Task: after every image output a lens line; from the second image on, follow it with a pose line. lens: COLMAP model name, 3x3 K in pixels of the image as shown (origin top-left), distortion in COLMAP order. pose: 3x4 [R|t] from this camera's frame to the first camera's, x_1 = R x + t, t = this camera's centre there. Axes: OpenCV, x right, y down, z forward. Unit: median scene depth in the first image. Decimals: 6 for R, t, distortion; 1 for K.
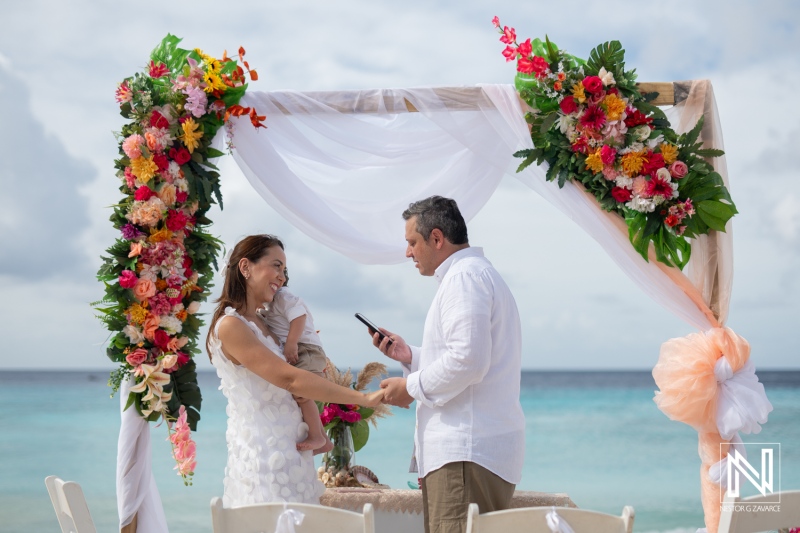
lens RADIAL K [[1090.0, 0, 416.6], [0, 1090.0, 263.7], [0, 0, 1]] dist [-0.019907, 0.018730]
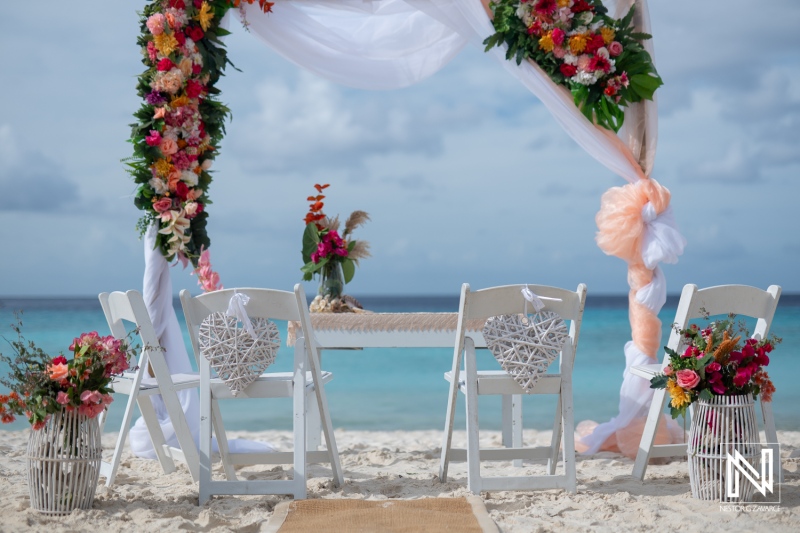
lens RADIAL K [[1108.6, 0, 400.0], [0, 1108.6, 266.5], [0, 0, 1]] dist [0.025160, -0.011029]
pose [[0.997188, -0.002153, 0.074910, -0.089215], [-0.003151, 0.997498, 0.070623, 0.066569], [-0.074874, -0.070660, 0.994686, -0.223183]]
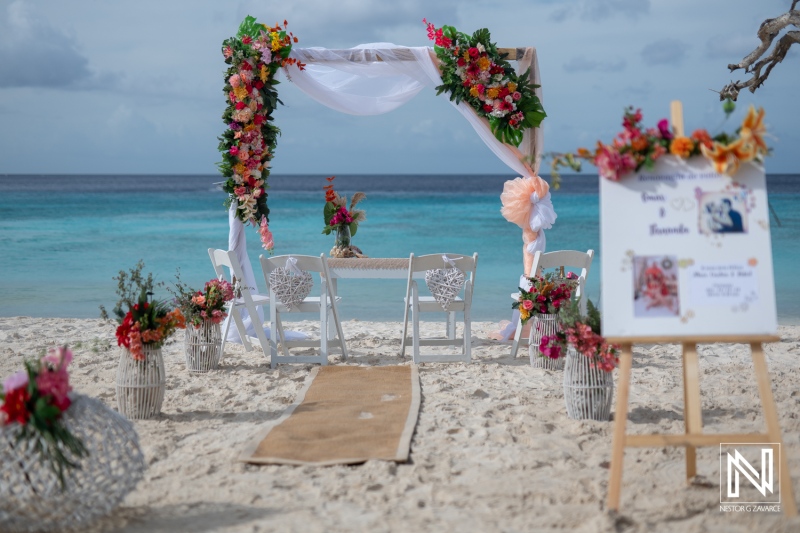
lens RADIAL K [[1108.6, 0, 400.0], [0, 1108.6, 266.5], [0, 0, 1]] dist [0.025160, -0.011029]
pose [[0.998526, -0.004890, 0.054050, -0.077946], [-0.004871, 0.983839, 0.178991, -0.137441], [-0.054052, -0.178991, 0.982365, -0.989775]]
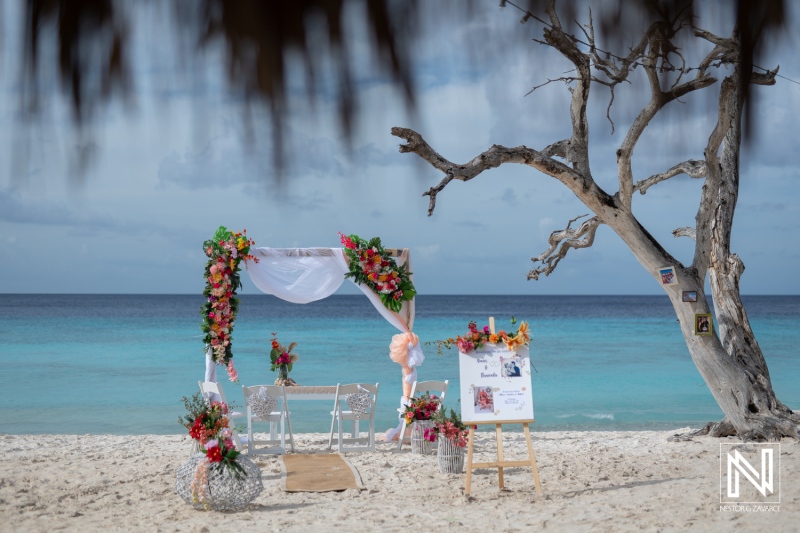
lens RADIAL K [[1147.2, 0, 400.0], [0, 1147.2, 266.5], [0, 0, 1]] dist [0.006412, 0.018540]
pose [[0.980270, 0.007172, 0.197534, -0.377620], [-0.021472, 0.997292, 0.070343, -0.341384], [-0.196494, -0.073196, 0.977769, -2.081191]]
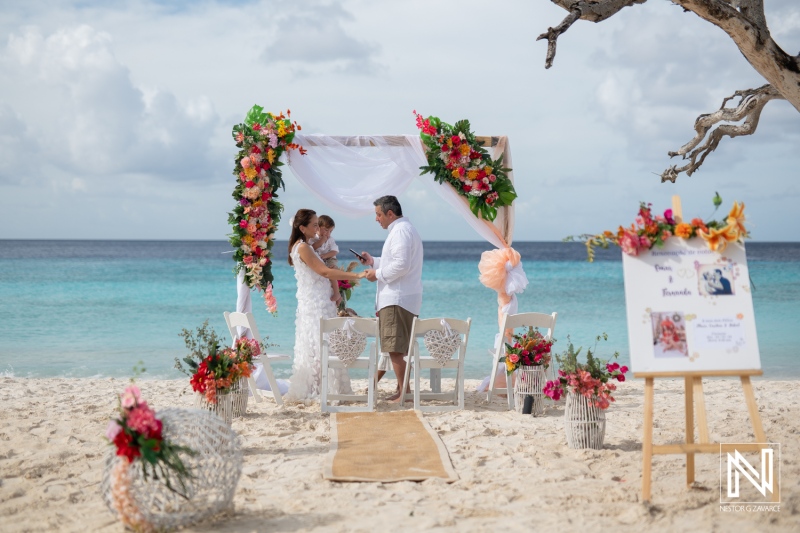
lens RADIAL K [[1108.6, 0, 400.0], [0, 1108.6, 266.5], [0, 0, 1]] dist [0.025160, -0.011029]
pose [[0.990467, 0.000308, 0.137748, -0.260564], [-0.016876, 0.992735, 0.119132, -0.170427], [-0.136711, -0.120321, 0.983277, -1.232627]]
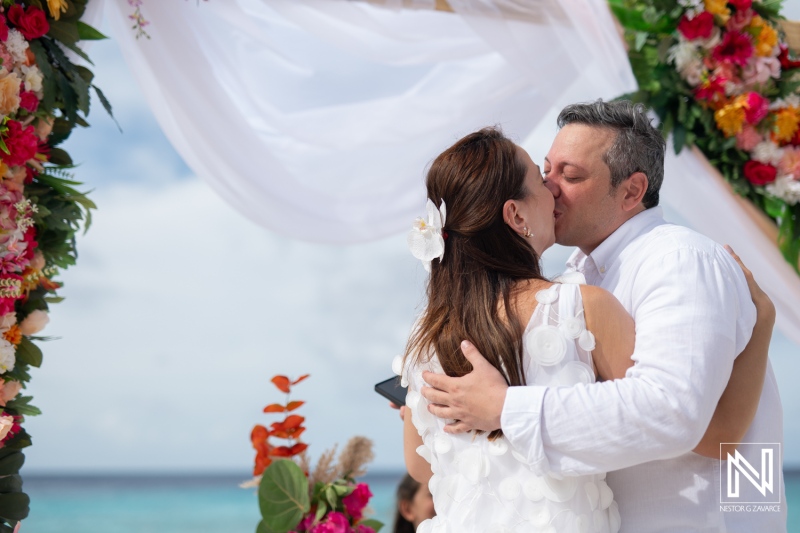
lens RADIAL K [[1108.6, 0, 400.0], [0, 1108.6, 266.5], [0, 0, 1]] dist [0.025160, -0.011029]
pose [[0.920344, 0.064592, 0.385740, -0.255606], [-0.028063, 0.994632, -0.099593, 0.062406], [-0.390102, 0.080835, 0.917216, 0.474482]]
